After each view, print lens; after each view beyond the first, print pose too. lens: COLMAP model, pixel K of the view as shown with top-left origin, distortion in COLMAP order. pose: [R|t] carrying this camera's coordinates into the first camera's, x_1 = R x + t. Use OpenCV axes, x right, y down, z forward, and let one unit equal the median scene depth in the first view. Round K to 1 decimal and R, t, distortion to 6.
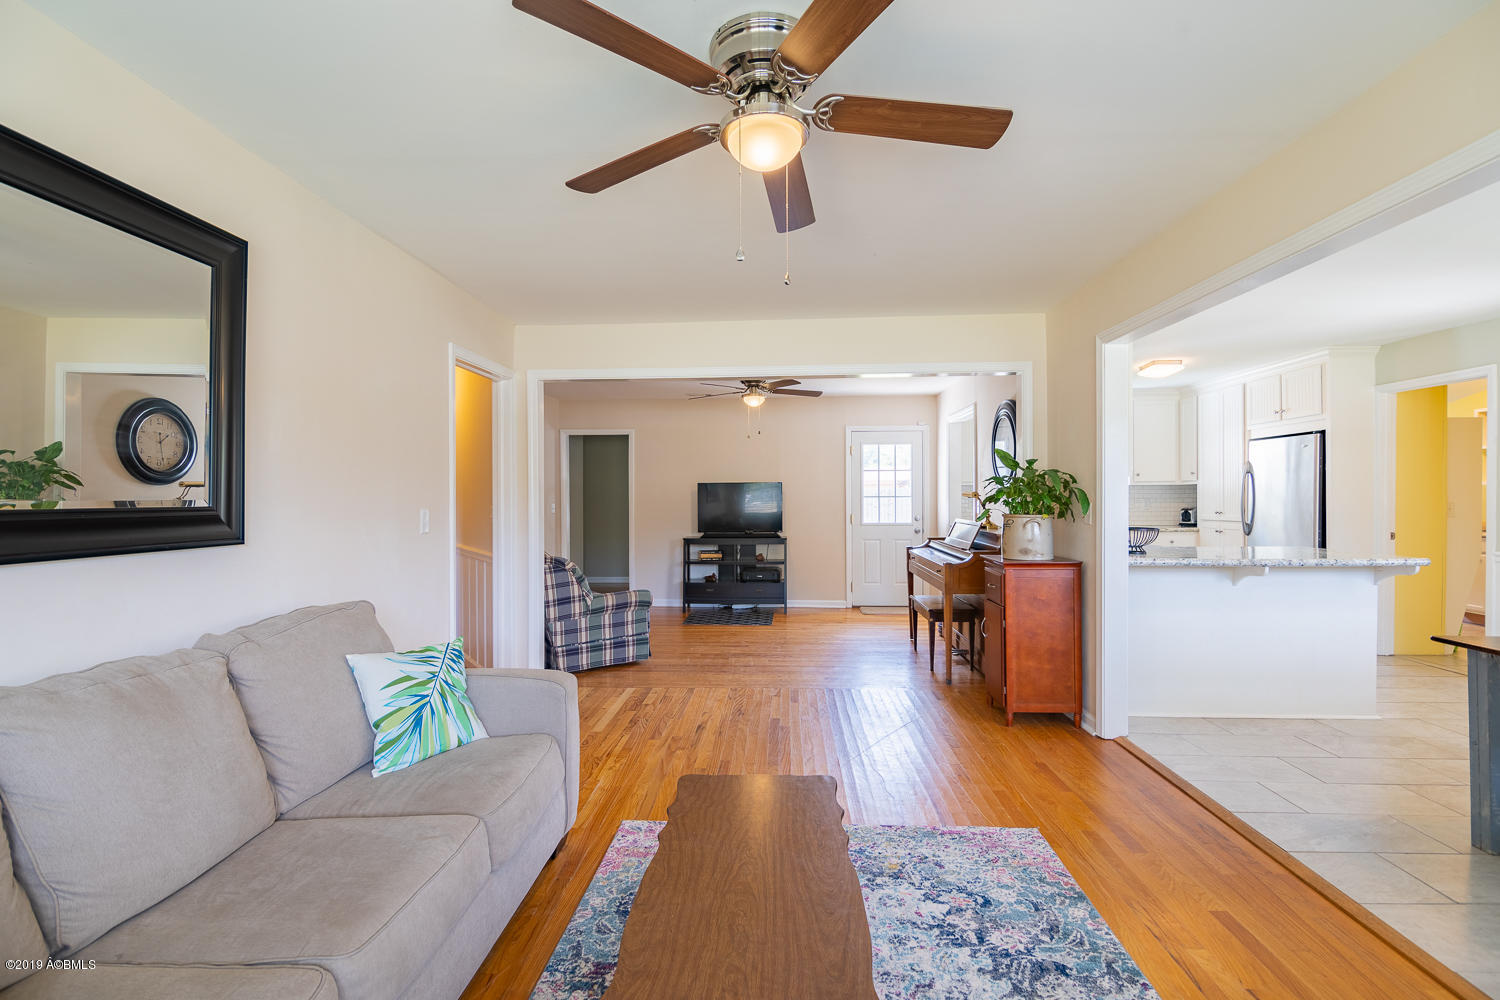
lens RADIAL K [[673.4, 0, 739.8], [0, 673.4, 501.9], [0, 0, 1]] dist [-0.003022, -0.005846]
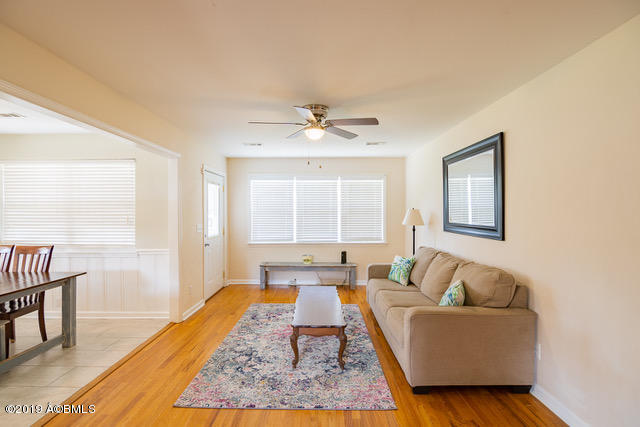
lens RADIAL K [[313.4, 0, 320.3], [0, 313.4, 212.1], [0, 0, 1]] dist [-0.001834, -0.000438]
pose [[-0.997700, 0.003078, -0.067715, 0.050071], [0.002638, 0.999975, 0.006583, -0.031822], [0.067733, 0.006389, -0.997683, 1.066511]]
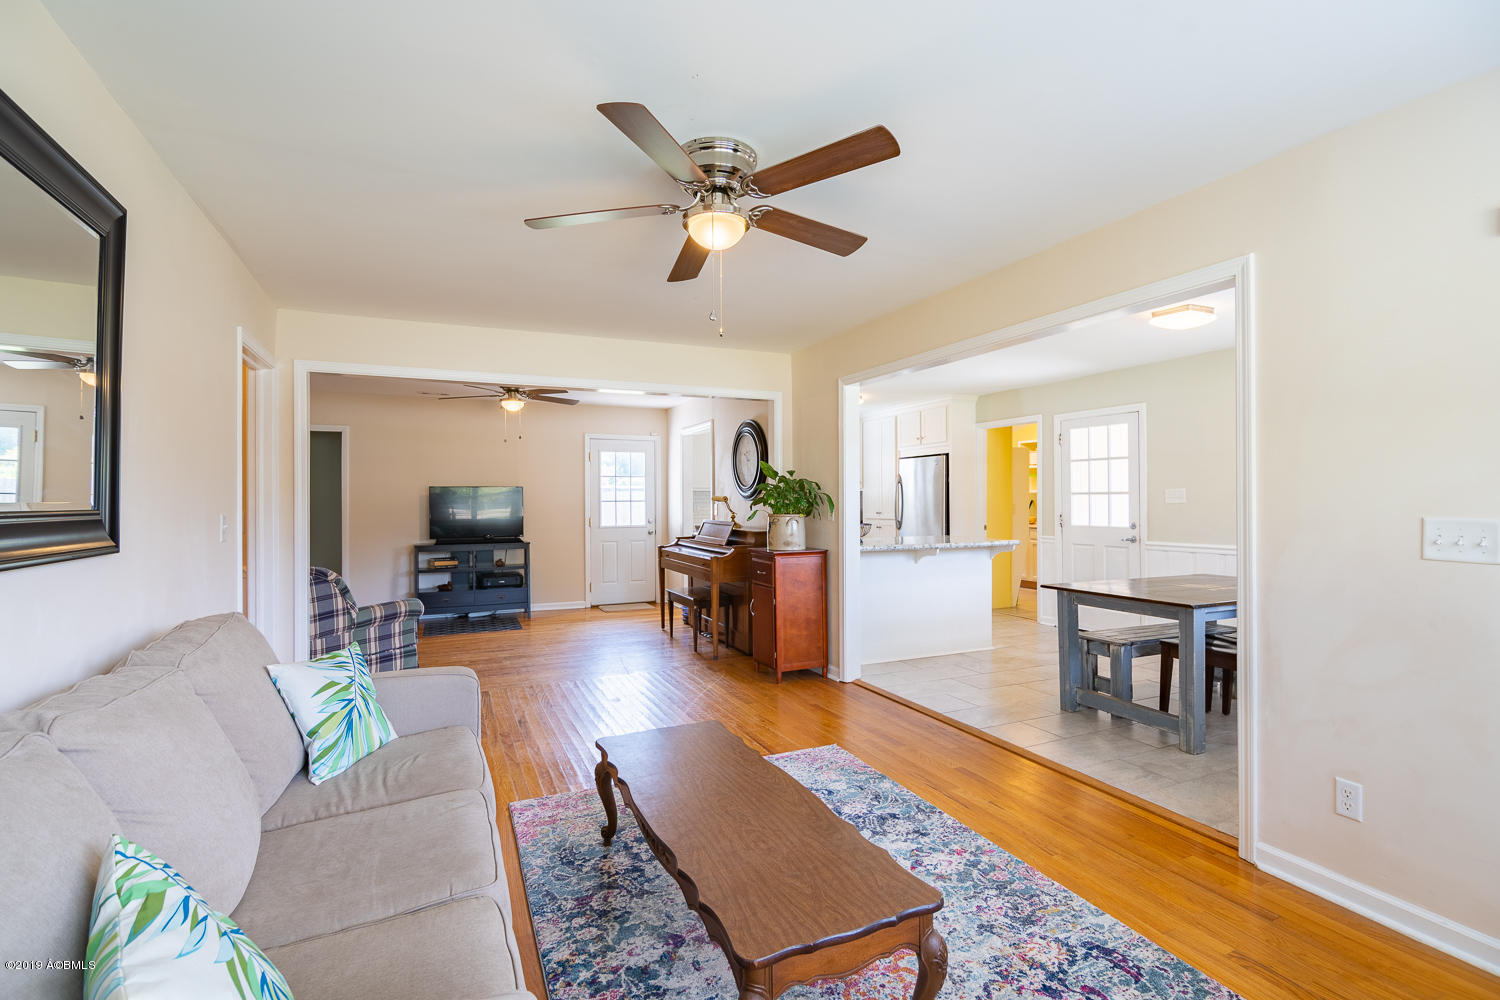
lens RADIAL K [[673.4, 0, 739.8], [0, 673.4, 501.9], [0, 0, 1]] dist [-0.003022, -0.005846]
pose [[0.889524, -0.001615, 0.456885, -0.196738], [0.005120, 0.999966, -0.006434, 0.002723], [-0.456860, 0.008062, 0.889502, -0.070045]]
